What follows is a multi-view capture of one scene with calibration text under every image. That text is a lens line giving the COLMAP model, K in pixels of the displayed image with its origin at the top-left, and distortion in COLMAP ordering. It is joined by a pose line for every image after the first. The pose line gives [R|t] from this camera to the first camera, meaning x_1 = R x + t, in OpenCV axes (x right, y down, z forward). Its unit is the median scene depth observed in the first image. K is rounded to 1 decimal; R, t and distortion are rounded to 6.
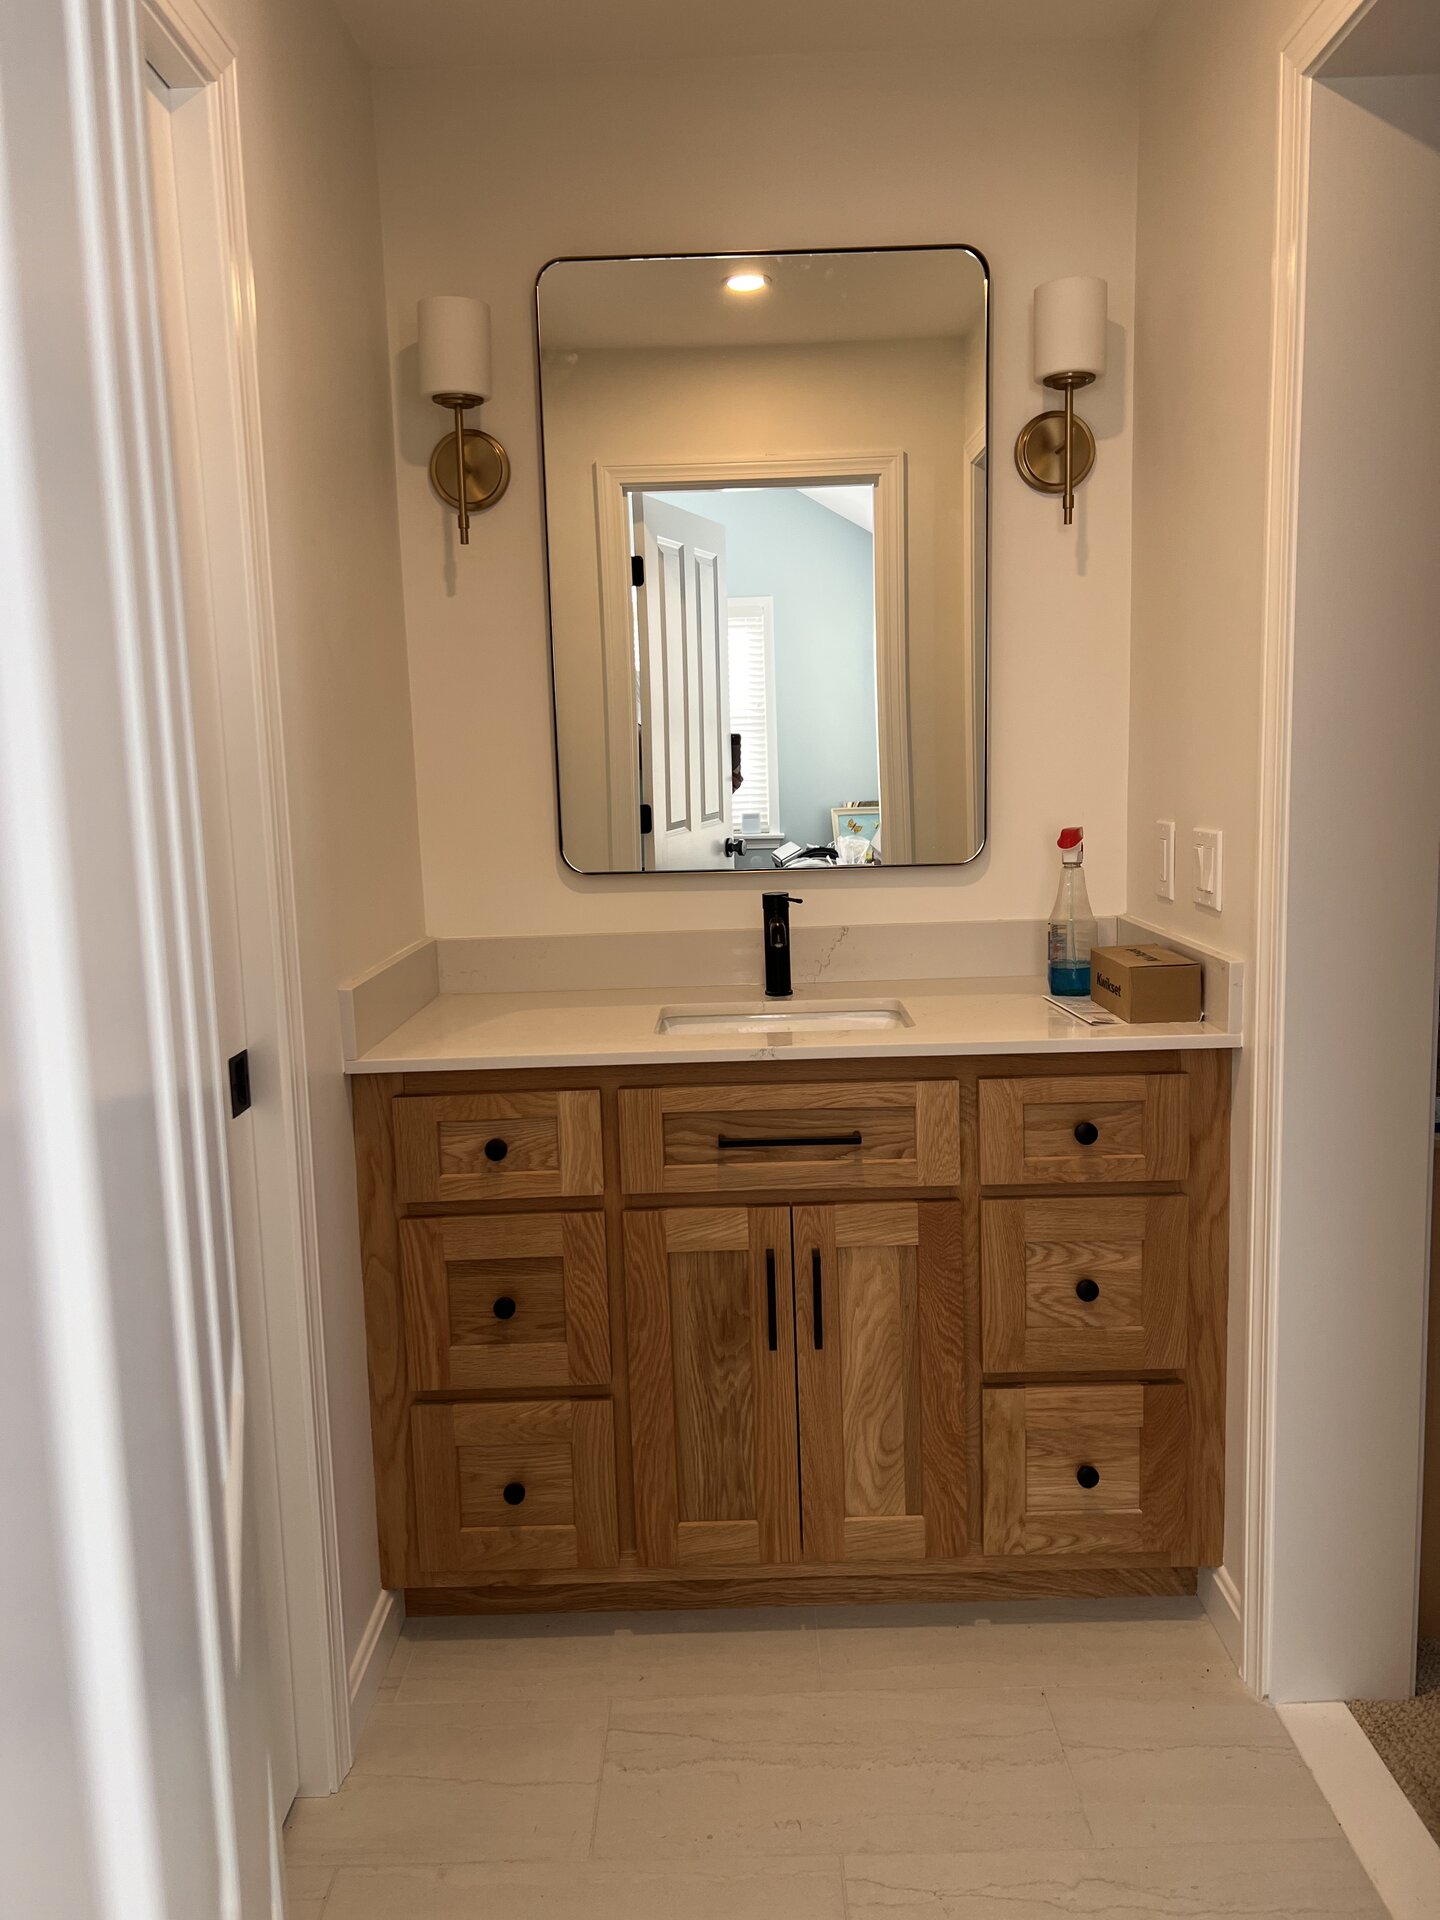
lens RADIAL K [[1437.4, 0, 720.0], [0, 1437.4, 960.0], [0, 0, 1]] dist [0.044461, -0.093691]
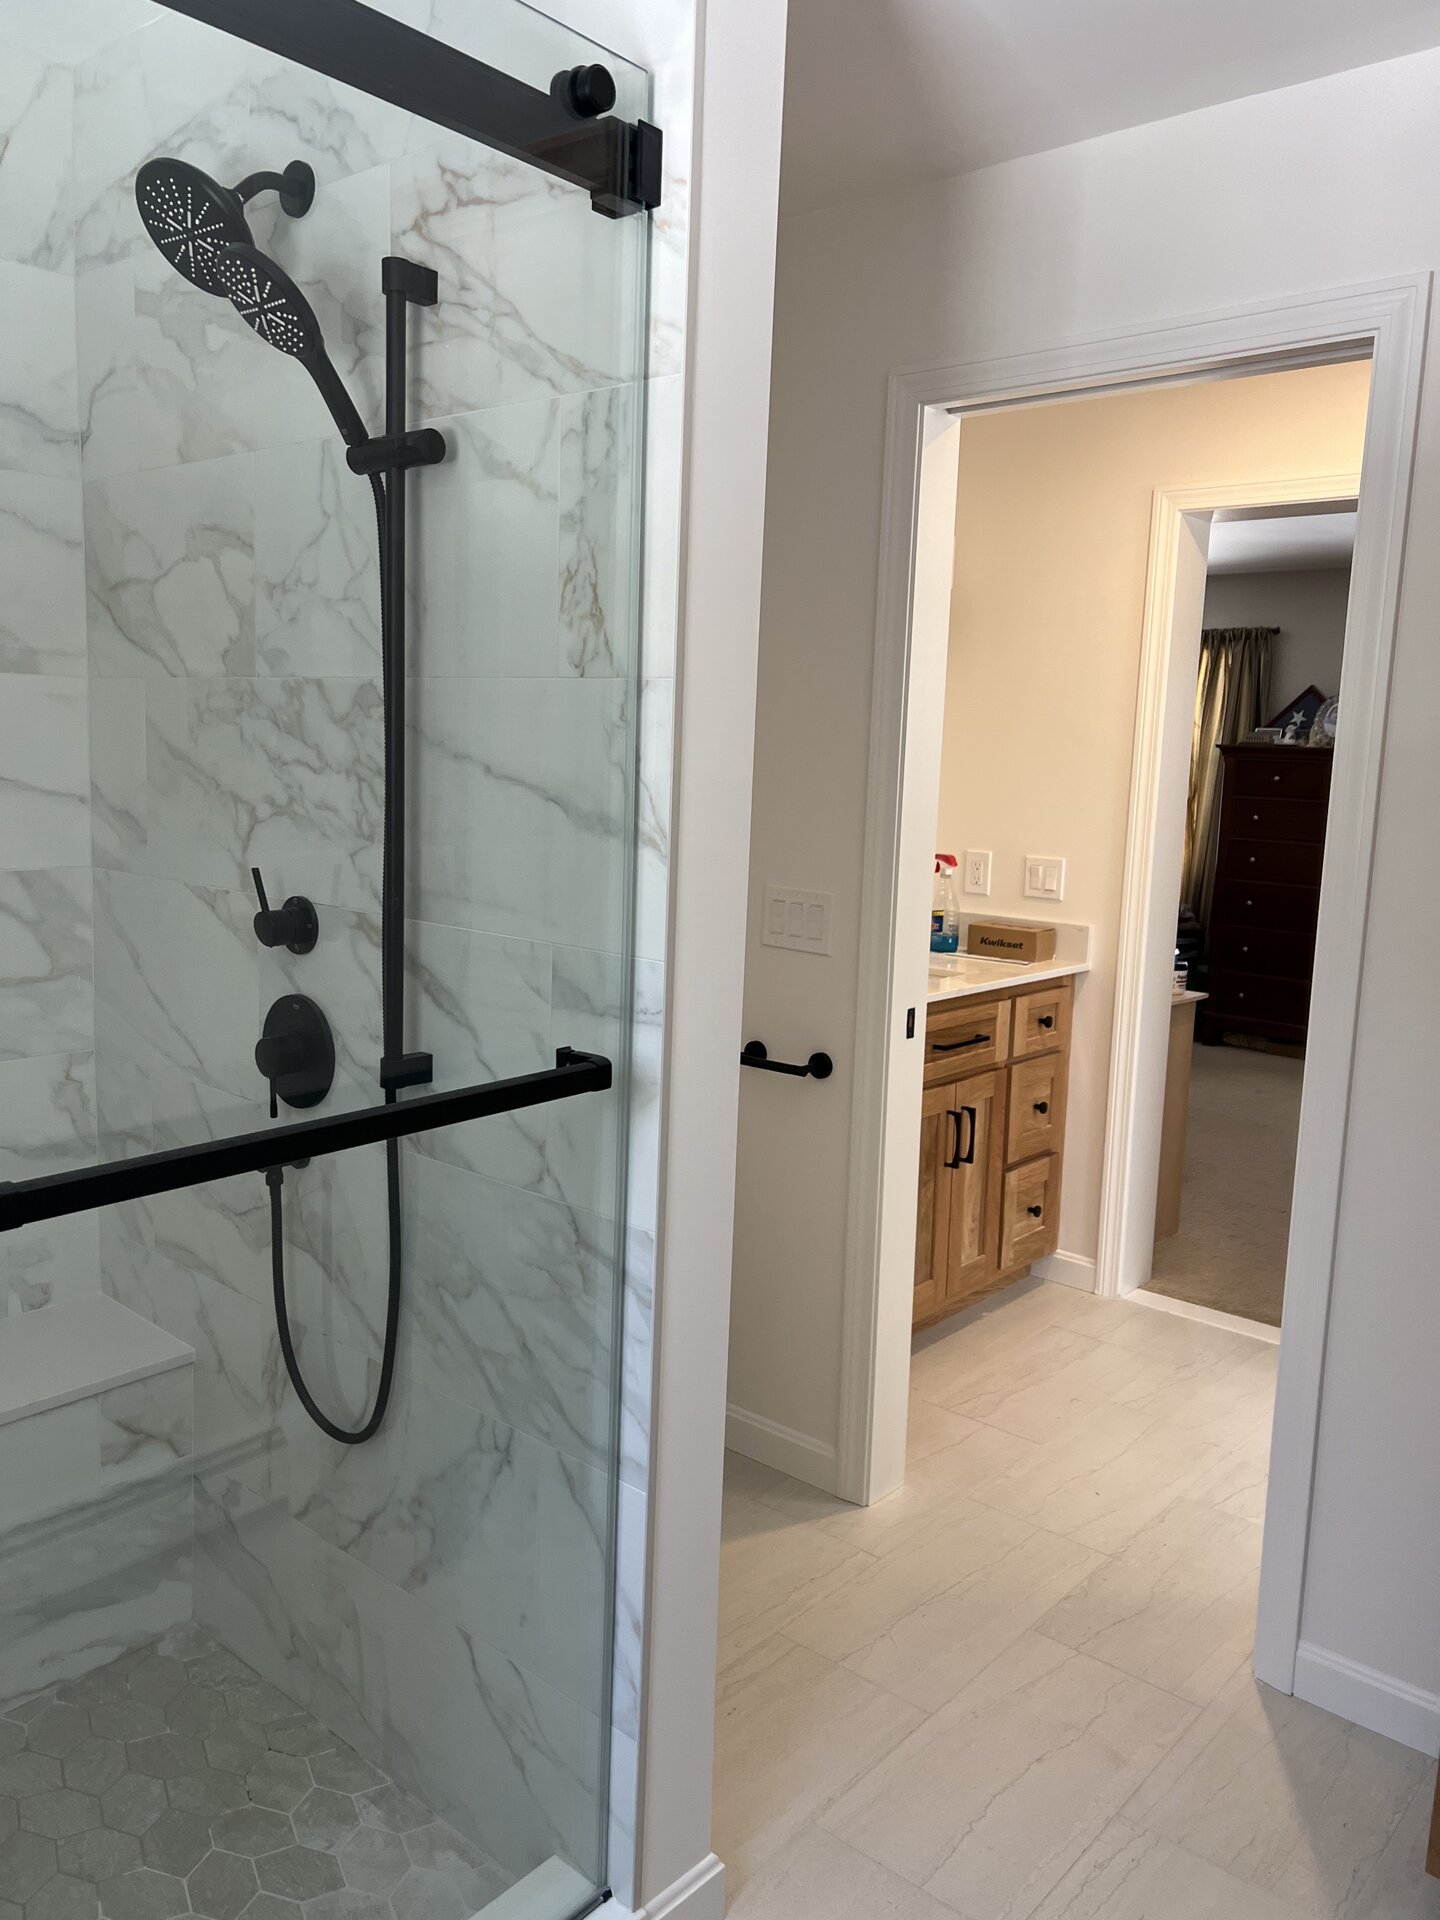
lens RADIAL K [[1437.4, 0, 720.0], [0, 1437.4, 960.0], [0, 0, 1]] dist [0.044461, -0.093691]
pose [[0.656858, -0.052155, 0.752208, -1.360758], [0.050199, 0.998416, 0.025391, -0.029463], [-0.752341, 0.021082, 0.658436, 0.089053]]
